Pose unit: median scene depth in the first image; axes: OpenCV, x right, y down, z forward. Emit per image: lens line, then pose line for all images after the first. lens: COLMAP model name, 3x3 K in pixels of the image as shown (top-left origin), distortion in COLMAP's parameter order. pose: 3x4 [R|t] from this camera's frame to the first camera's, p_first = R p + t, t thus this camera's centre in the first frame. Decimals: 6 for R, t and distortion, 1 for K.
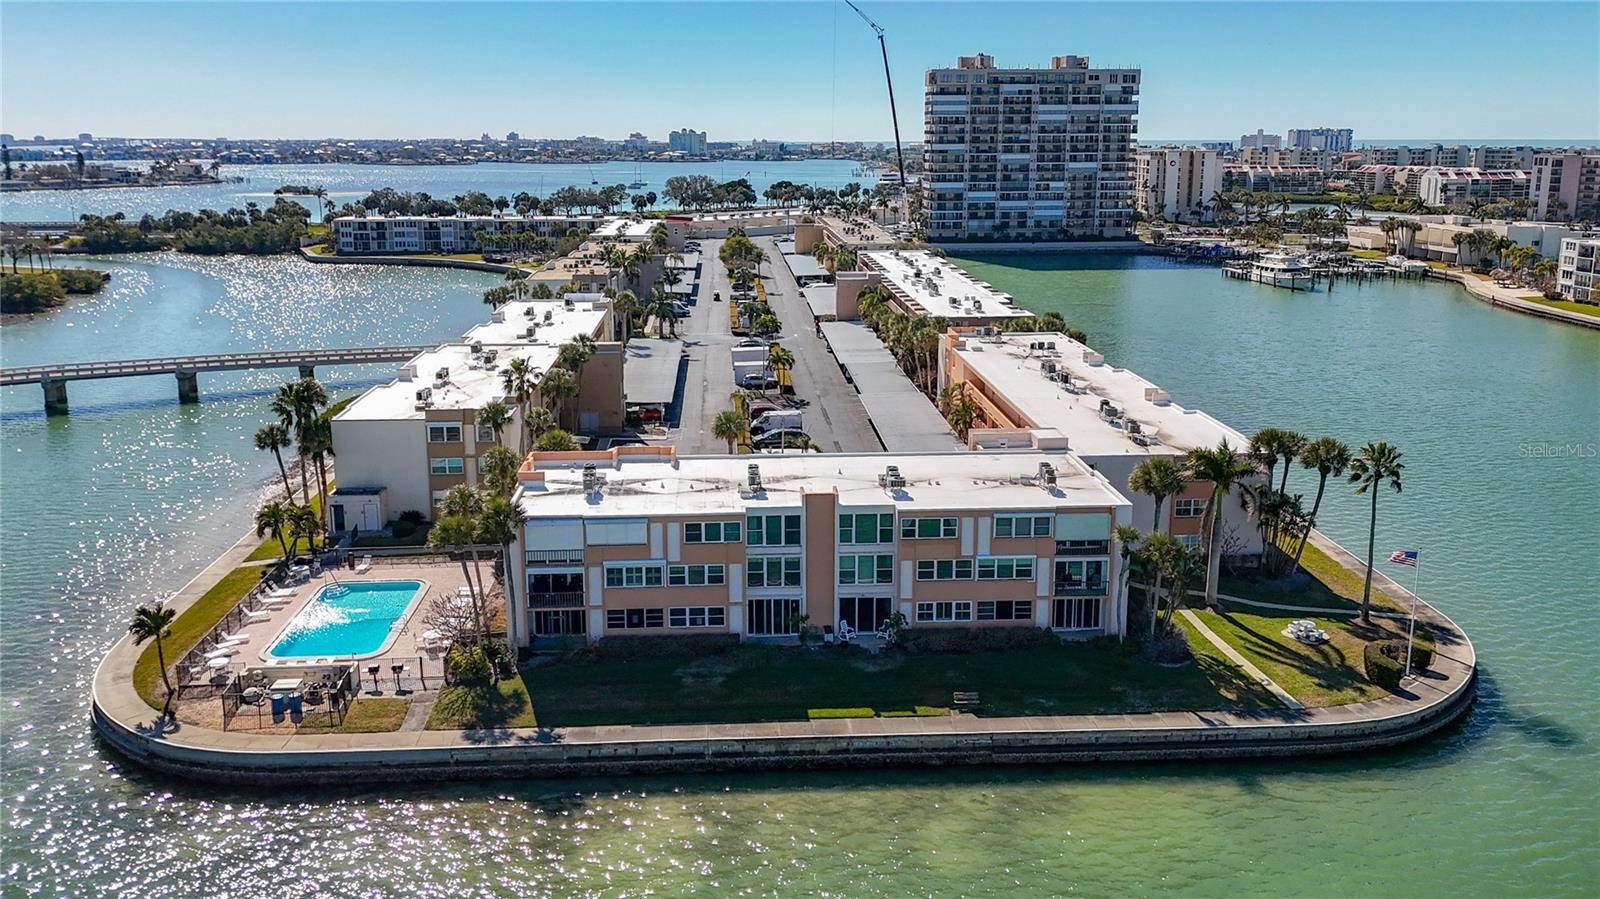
lens RADIAL K [[1253.2, 0, 800.9], [0, 1253.2, 385.6], [0, 0, 1]] dist [0.067924, -0.113549]
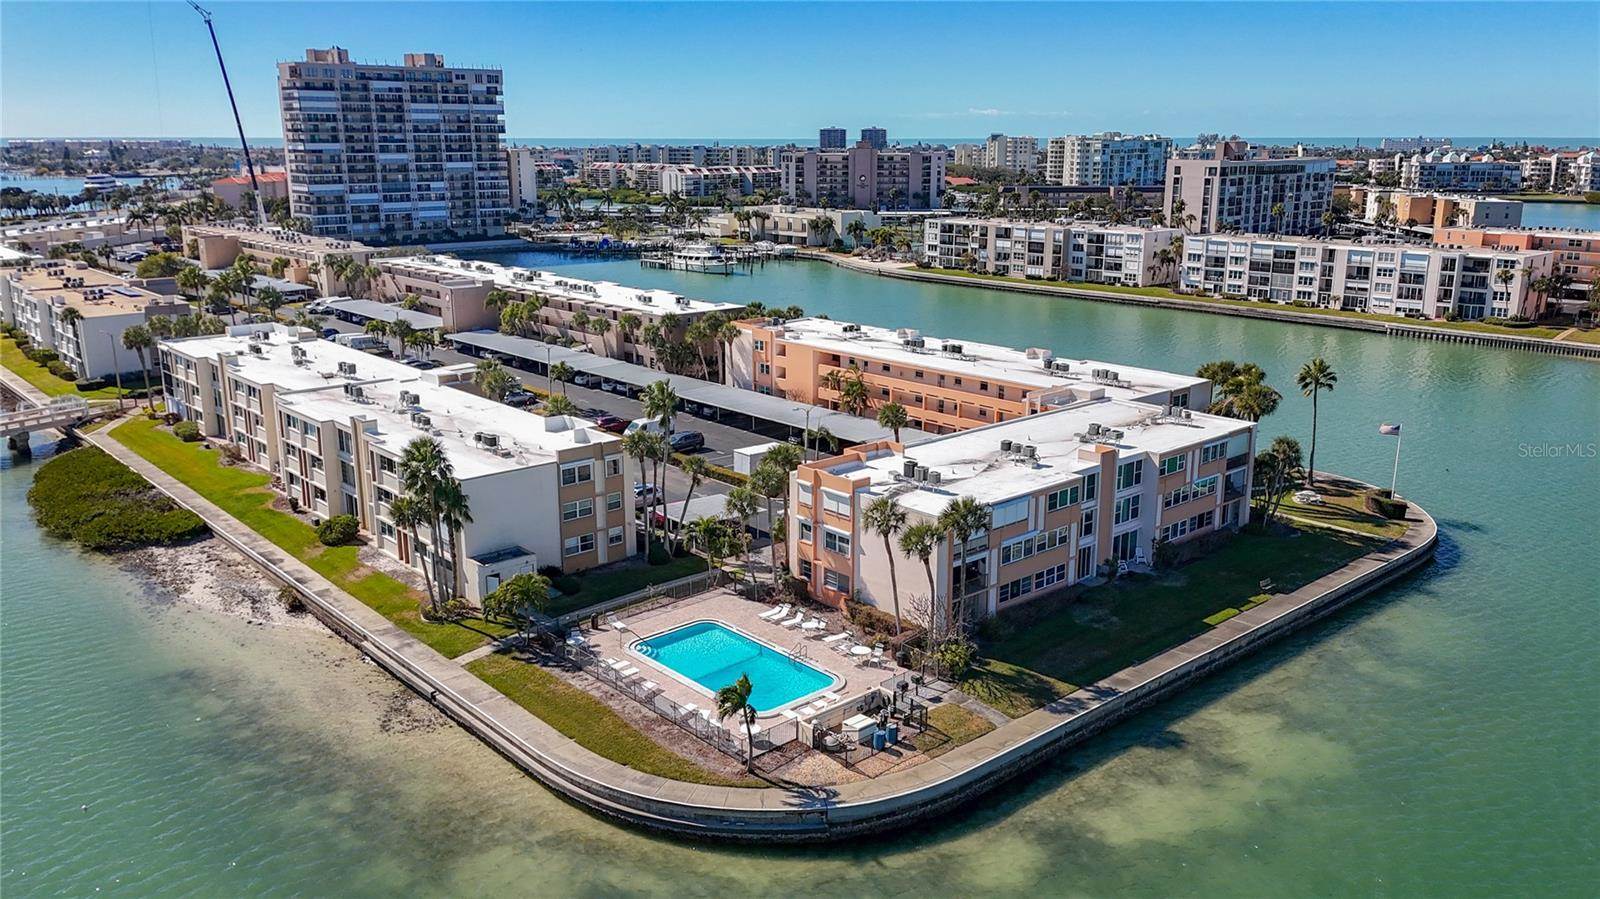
lens RADIAL K [[1239.2, 0, 802.1], [0, 1239.2, 426.7], [0, 0, 1]] dist [0.038642, -0.056132]
pose [[0.785513, -0.139549, 0.602906, -0.884844], [0.117905, 0.990146, 0.075564, -0.056252], [-0.607509, 0.011729, 0.794226, 0.249378]]
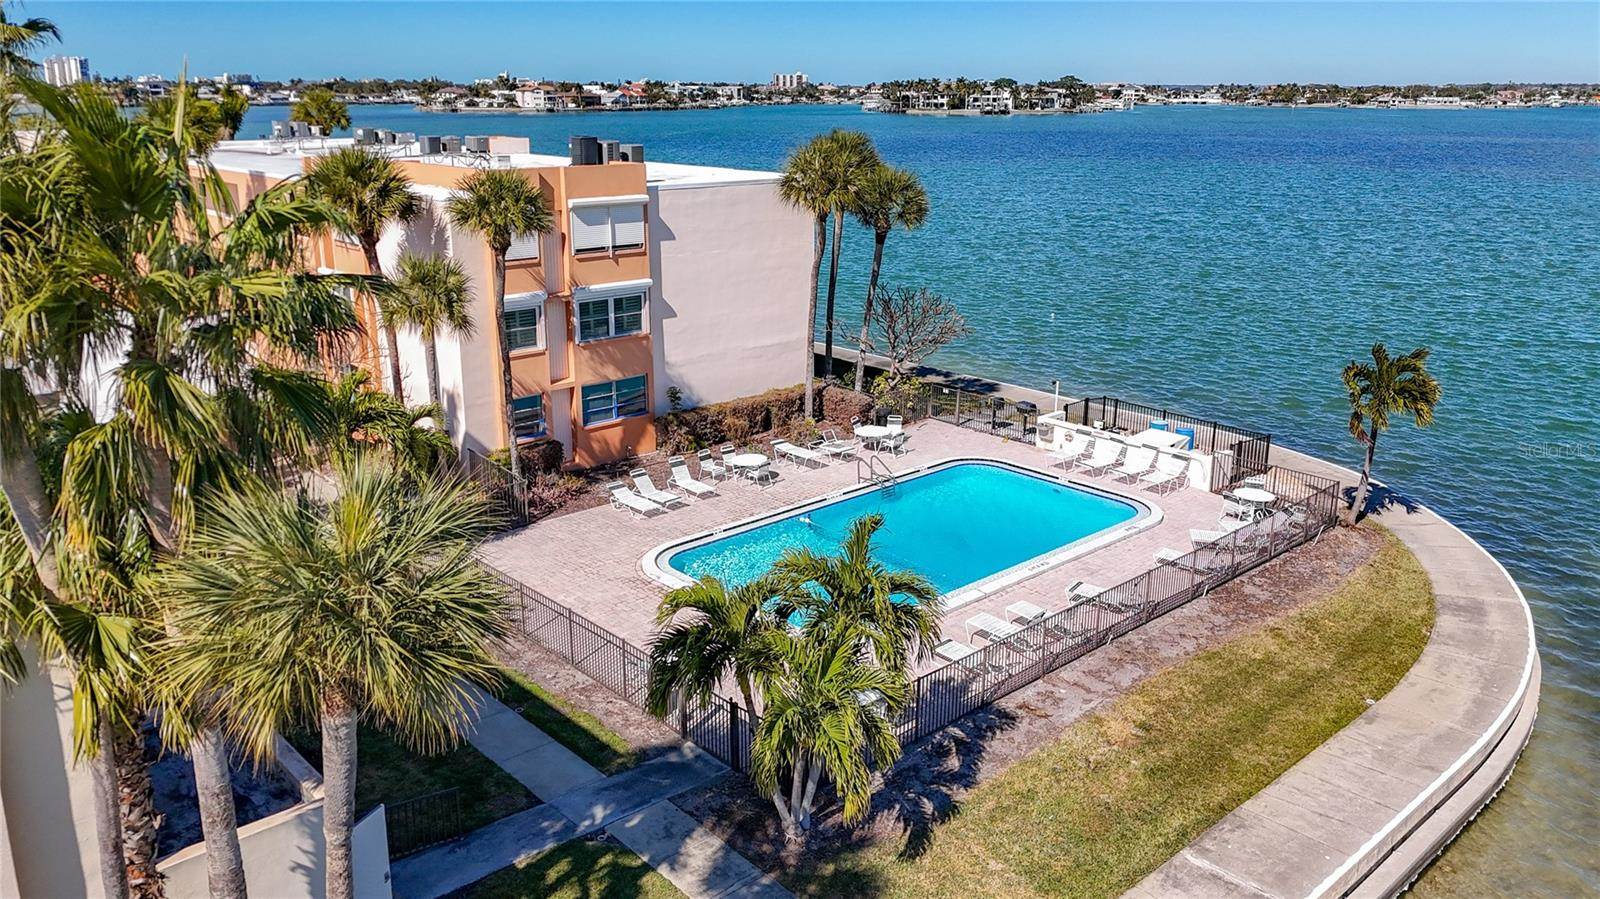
lens RADIAL K [[1209.2, 0, 795.0], [0, 1209.2, 376.3], [0, 0, 1]] dist [0.084008, -0.140625]
pose [[-0.626585, -0.180651, 0.758127, -0.652836], [0.148662, 0.927198, 0.343807, -0.007245], [-0.765043, 0.328129, -0.554113, 1.293688]]
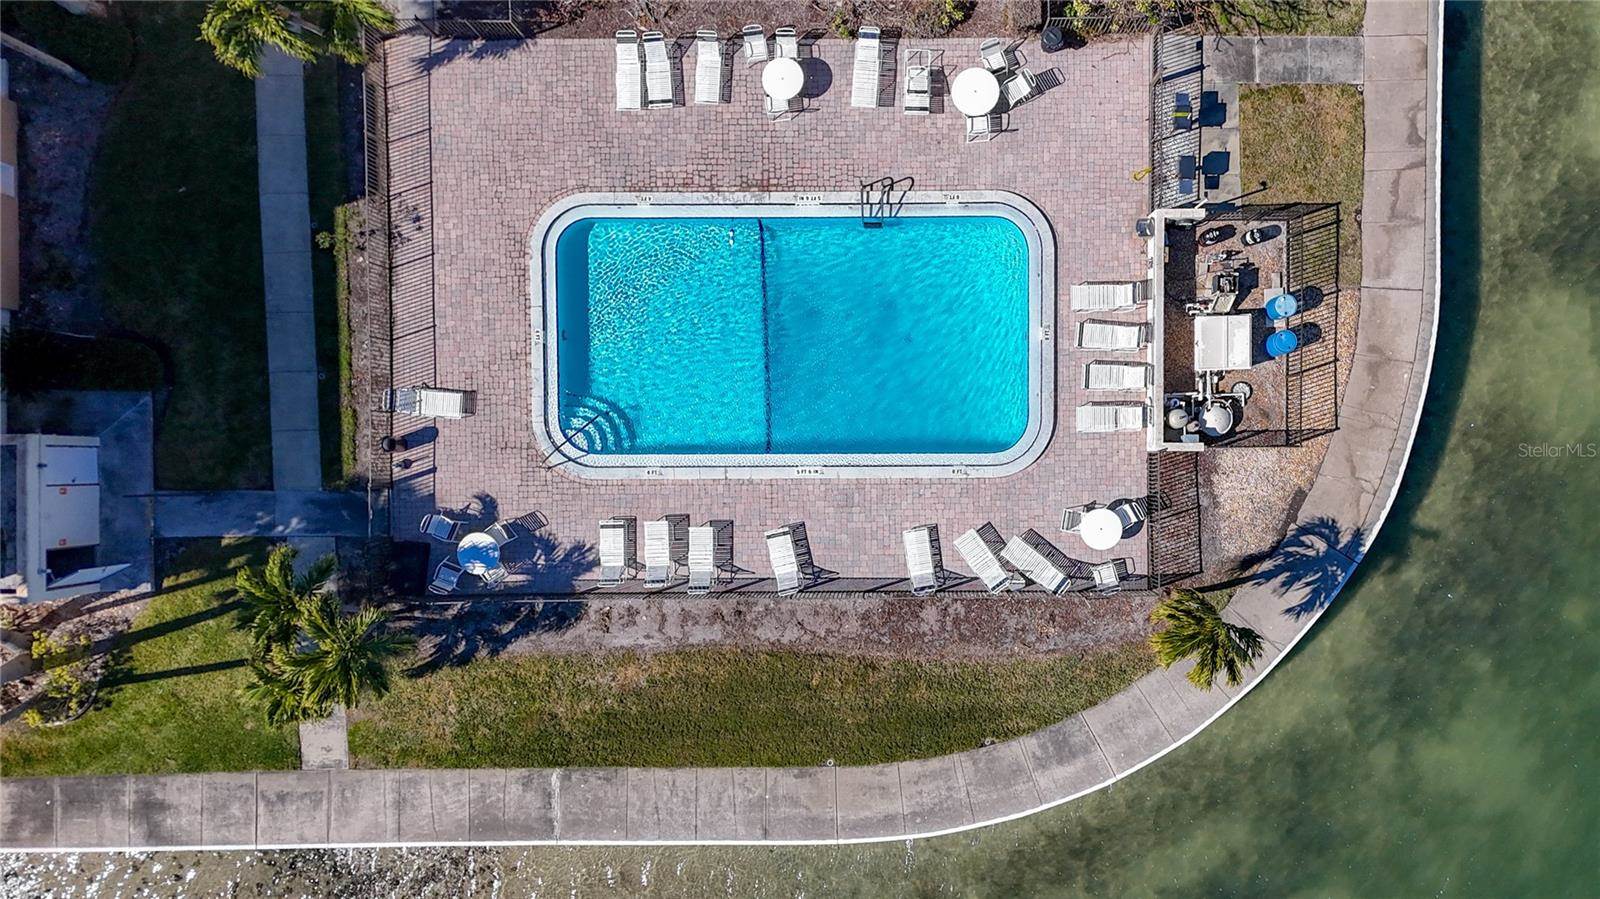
lens RADIAL K [[1190.0, 0, 800.6], [0, 1190.0, 411.8], [0, 0, 1]] dist [0.066921, -0.050964]
pose [[0.061381, -0.998056, -0.010756, -0.394526], [0.195687, 0.001466, 0.980665, -0.206601], [-0.978744, -0.062299, 0.195397, 0.965522]]
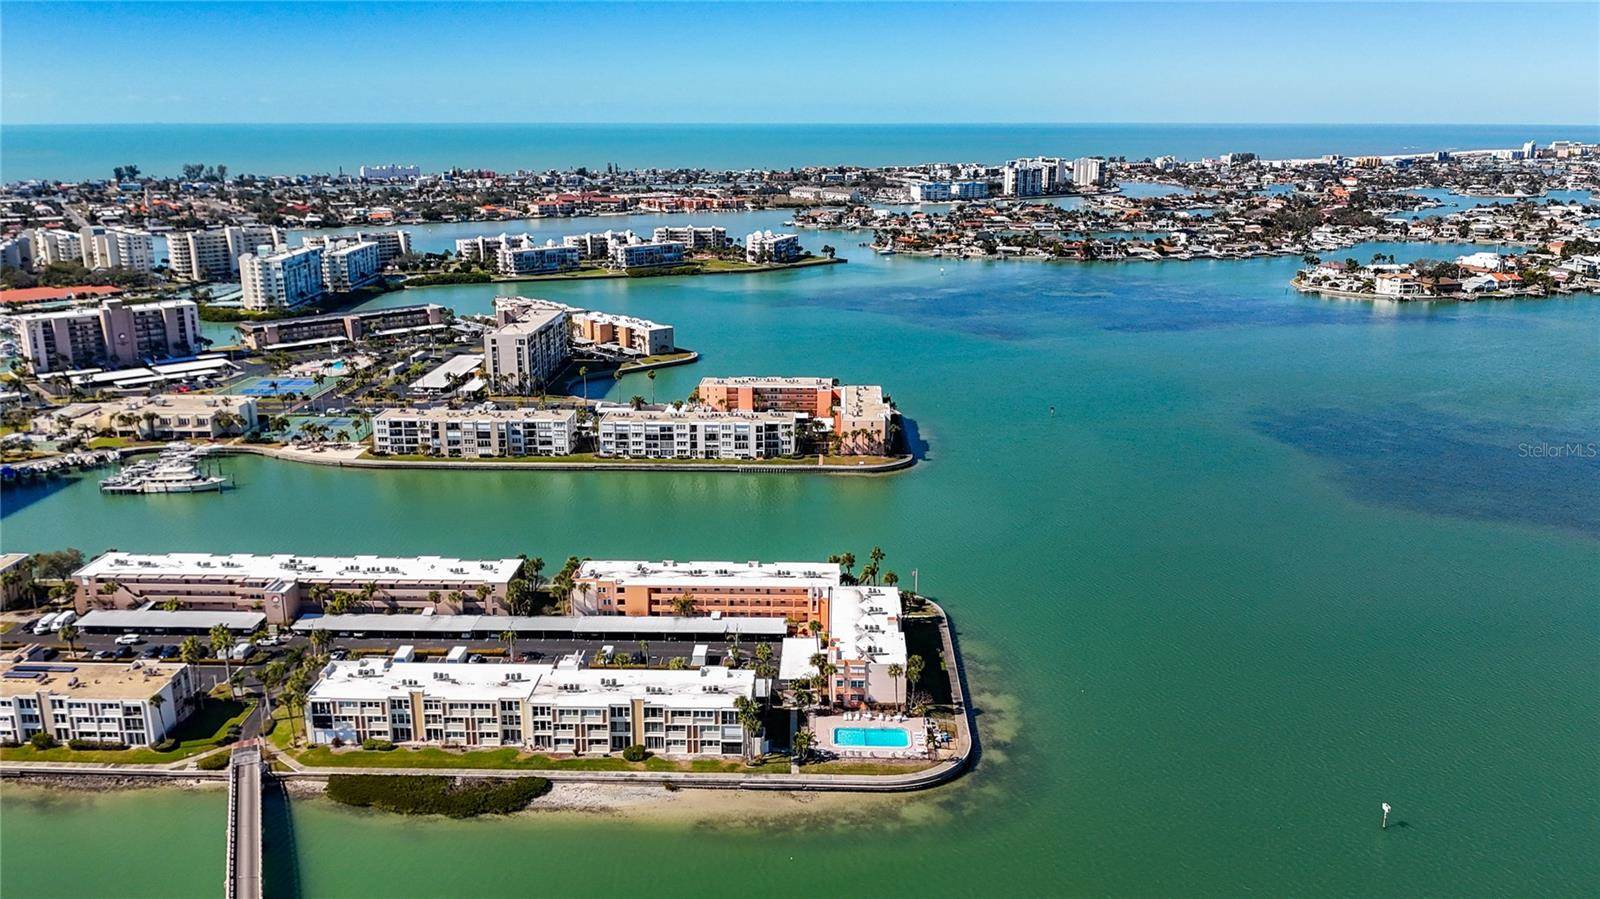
lens RADIAL K [[1215.6, 0, 800.0], [0, 1215.6, 449.5], [0, 0, 1]] dist [0.078252, -0.152942]
pose [[0.096636, -0.252745, 0.962695, -2.826724], [0.191973, 0.953793, 0.231137, -1.068472], [-0.976631, 0.162475, 0.140691, 0.718770]]
